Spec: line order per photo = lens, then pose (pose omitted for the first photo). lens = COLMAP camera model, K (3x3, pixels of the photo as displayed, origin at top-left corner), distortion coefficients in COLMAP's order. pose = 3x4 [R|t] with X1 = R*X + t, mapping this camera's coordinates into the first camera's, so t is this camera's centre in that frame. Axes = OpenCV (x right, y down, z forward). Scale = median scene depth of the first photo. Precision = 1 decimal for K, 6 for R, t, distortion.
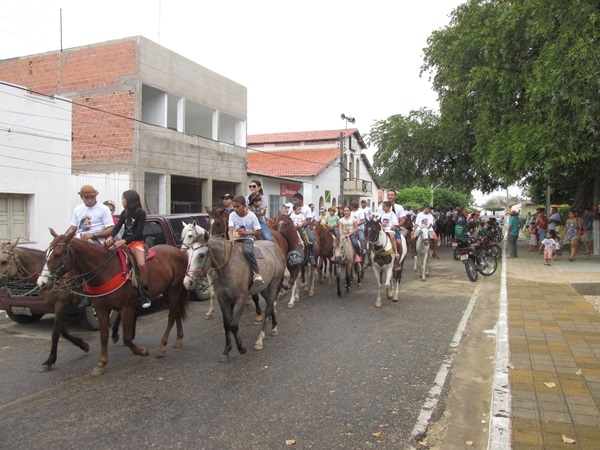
lens RADIAL K [[497.0, 0, 300.0], [0, 497.0, 225.0], [0, 0, 1]] dist [-0.047008, 0.011742]
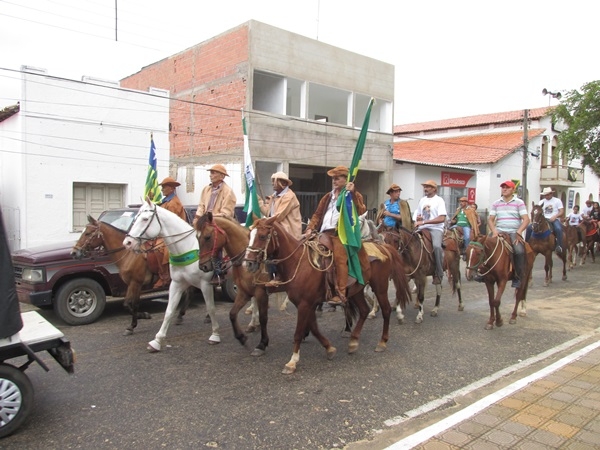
lens RADIAL K [[494.9, 0, 299.9], [0, 494.9, 235.3], [0, 0, 1]] dist [-0.028093, -0.002196]
pose [[0.901167, 0.037641, -0.431834, 0.163177], [-0.021529, 0.998880, 0.042141, -0.003507], [0.432936, -0.028679, 0.900968, 0.131710]]
